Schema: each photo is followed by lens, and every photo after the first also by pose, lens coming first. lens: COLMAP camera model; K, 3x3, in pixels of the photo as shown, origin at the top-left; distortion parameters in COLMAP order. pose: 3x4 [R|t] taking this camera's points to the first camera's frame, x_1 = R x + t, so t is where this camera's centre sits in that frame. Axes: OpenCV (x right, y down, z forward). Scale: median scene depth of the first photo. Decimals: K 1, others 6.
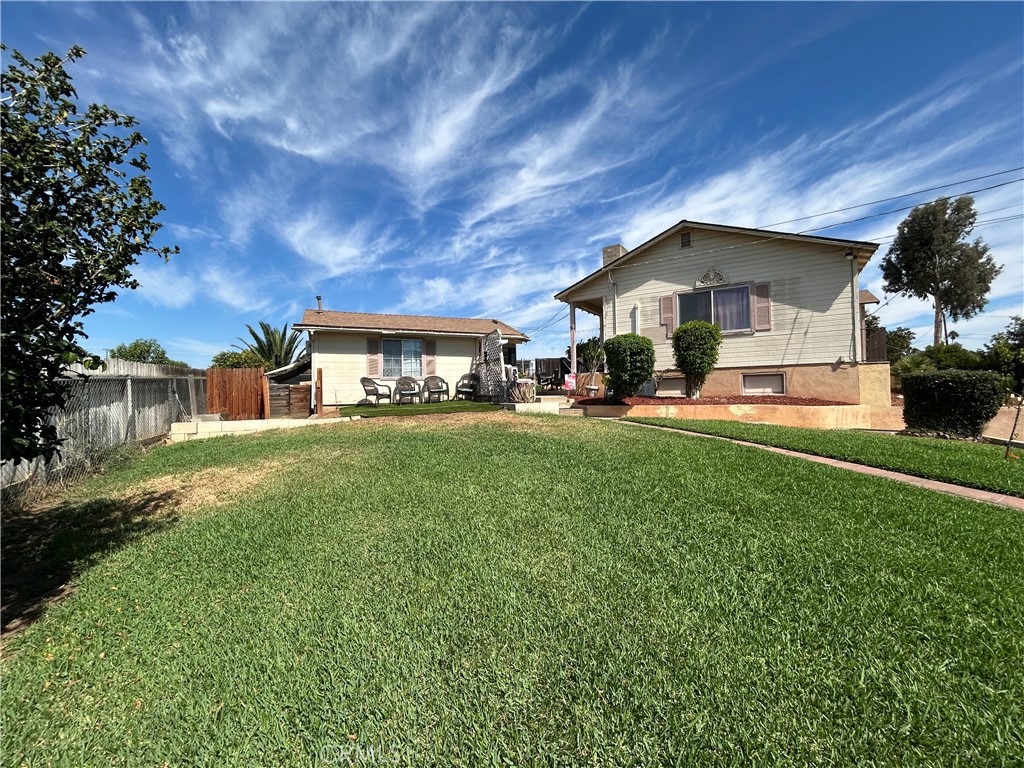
lens RADIAL K [[413.5, 0, 512.7], [0, 413.5, 387.6], [0, 0, 1]] dist [0.003819, -0.000244]
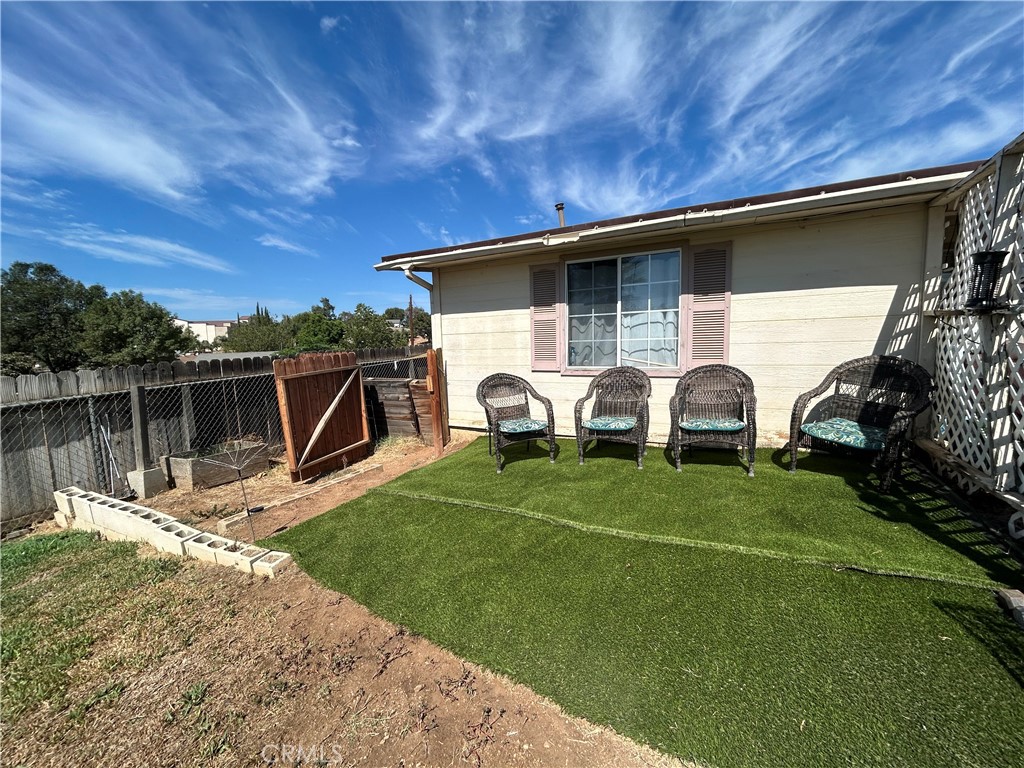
lens RADIAL K [[413.5, 0, 512.3], [0, 413.5, 389.1], [0, 0, 1]] dist [0.003819, -0.000244]
pose [[0.630013, 0.088492, -0.771527, -0.050164], [0.037034, 0.988933, 0.143669, -0.059079], [0.775701, -0.119086, 0.619763, 0.699784]]
